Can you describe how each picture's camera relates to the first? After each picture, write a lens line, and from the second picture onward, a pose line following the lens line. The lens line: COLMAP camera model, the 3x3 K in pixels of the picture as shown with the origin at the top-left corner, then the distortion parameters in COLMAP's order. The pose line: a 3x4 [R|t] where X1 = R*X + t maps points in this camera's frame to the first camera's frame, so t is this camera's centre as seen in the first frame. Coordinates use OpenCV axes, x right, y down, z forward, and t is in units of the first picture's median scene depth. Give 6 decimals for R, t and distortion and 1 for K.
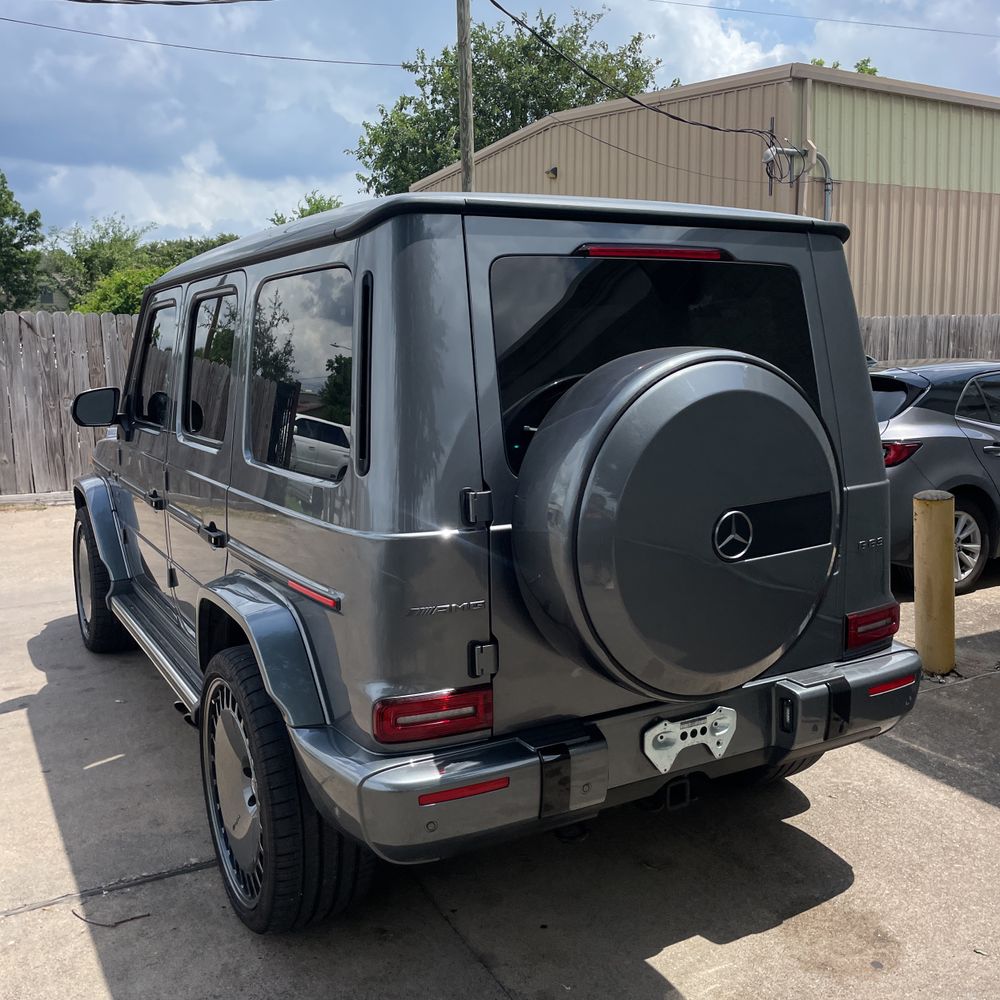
lens RADIAL K [[990.5, 0, 501.5], [0, 990.5, 511.5], [0, 0, 1]] dist [0.064370, -0.076880]
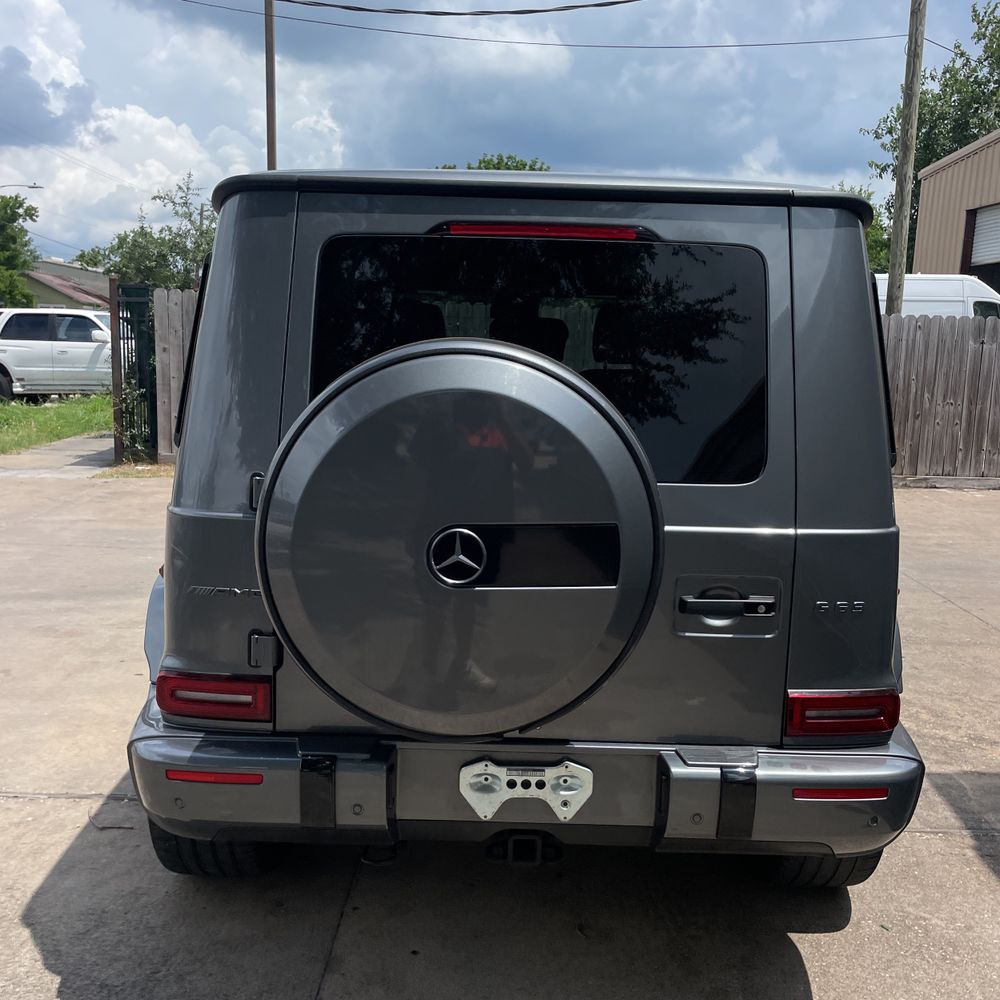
lens RADIAL K [[992.8, 0, 504.2], [0, 992.8, 520.5], [0, 0, 1]] dist [0.079488, -0.101524]
pose [[0.875307, 0.123495, -0.467532, 0.550468], [-0.118244, 0.992150, 0.040694, -0.038952], [0.468887, 0.019663, 0.883039, 0.213903]]
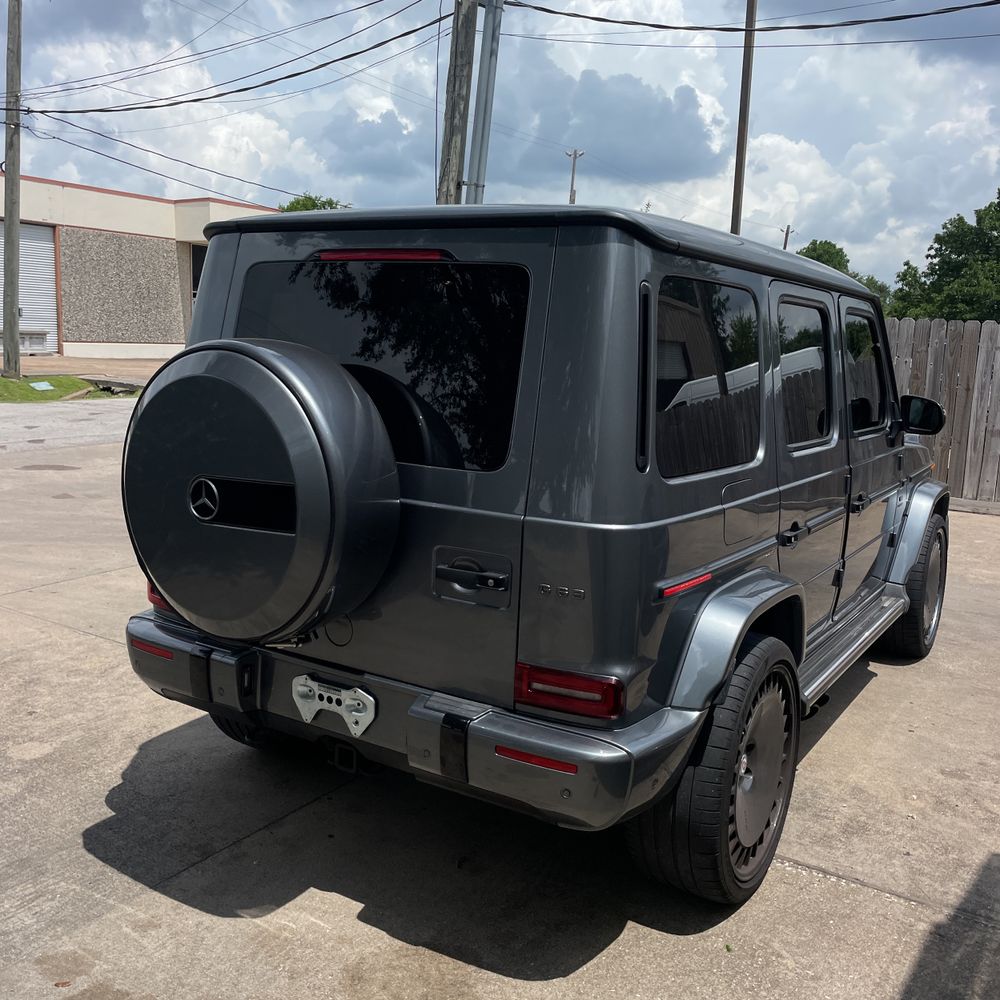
lens RADIAL K [[992.8, 0, 504.2], [0, 992.8, 520.5], [0, 0, 1]] dist [0.079488, -0.101524]
pose [[0.484384, 0.188027, -0.854411, 1.165439], [-0.187931, 0.976195, 0.108285, -0.120065], [0.854432, 0.108119, 0.508189, 0.583353]]
